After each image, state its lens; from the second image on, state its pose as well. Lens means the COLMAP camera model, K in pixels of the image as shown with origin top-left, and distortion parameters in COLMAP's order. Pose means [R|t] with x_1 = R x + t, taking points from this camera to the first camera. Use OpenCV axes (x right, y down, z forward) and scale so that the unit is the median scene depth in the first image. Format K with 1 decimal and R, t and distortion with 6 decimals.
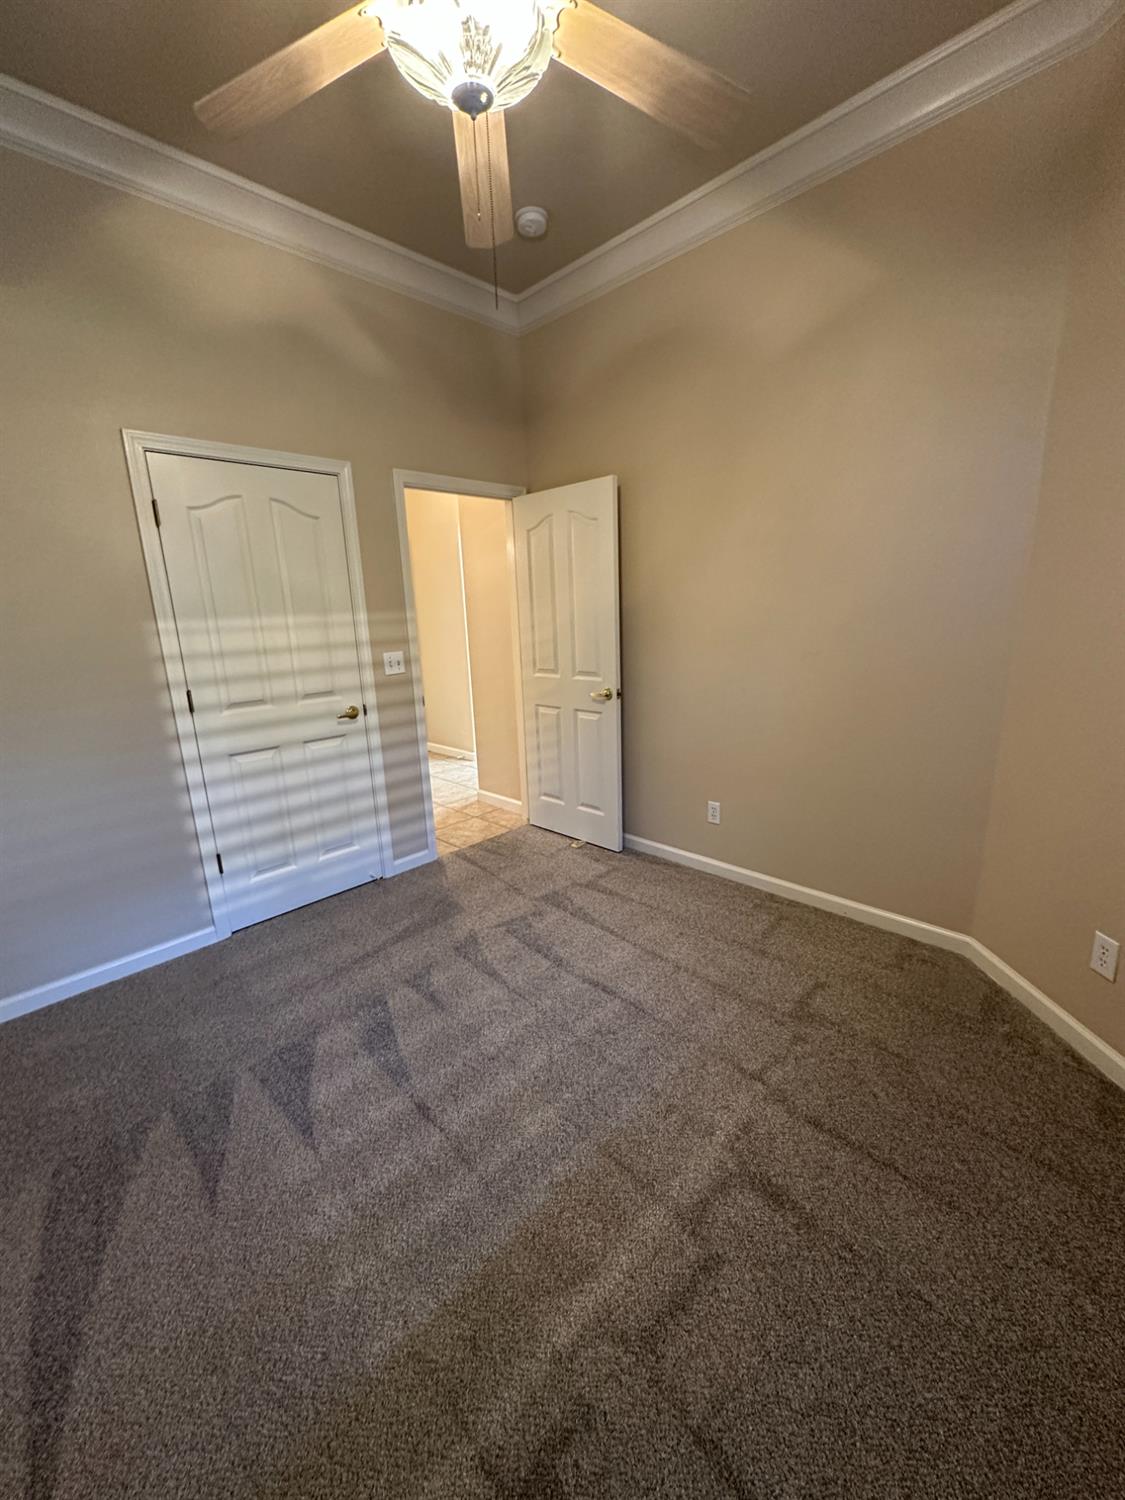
lens RADIAL K [[598.0, 0, 562.5], [0, 598.0, 750.0], [0, 0, 1]] dist [-0.002374, 0.000212]
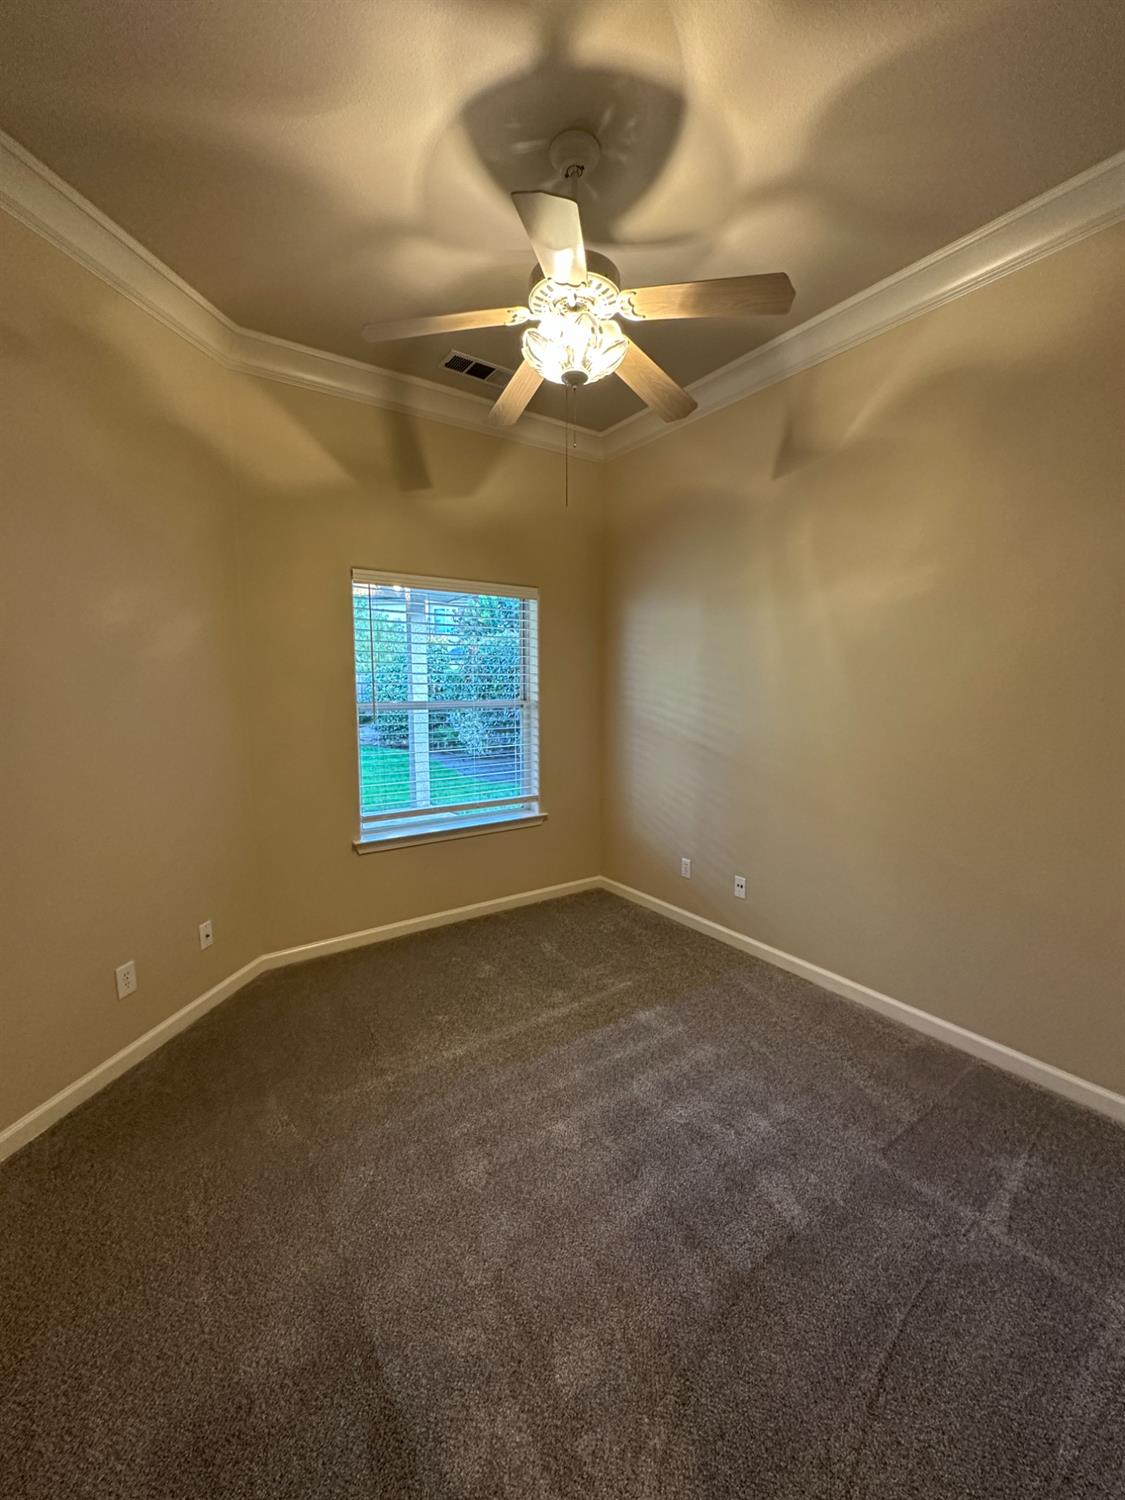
lens RADIAL K [[598.0, 0, 562.5], [0, 598.0, 750.0], [0, 0, 1]] dist [-0.002374, 0.000212]
pose [[0.982101, 0.073269, -0.173522, 0.133409], [-0.094978, 0.988184, -0.120301, 0.026738], [0.162657, 0.134629, 0.977455, -0.131175]]
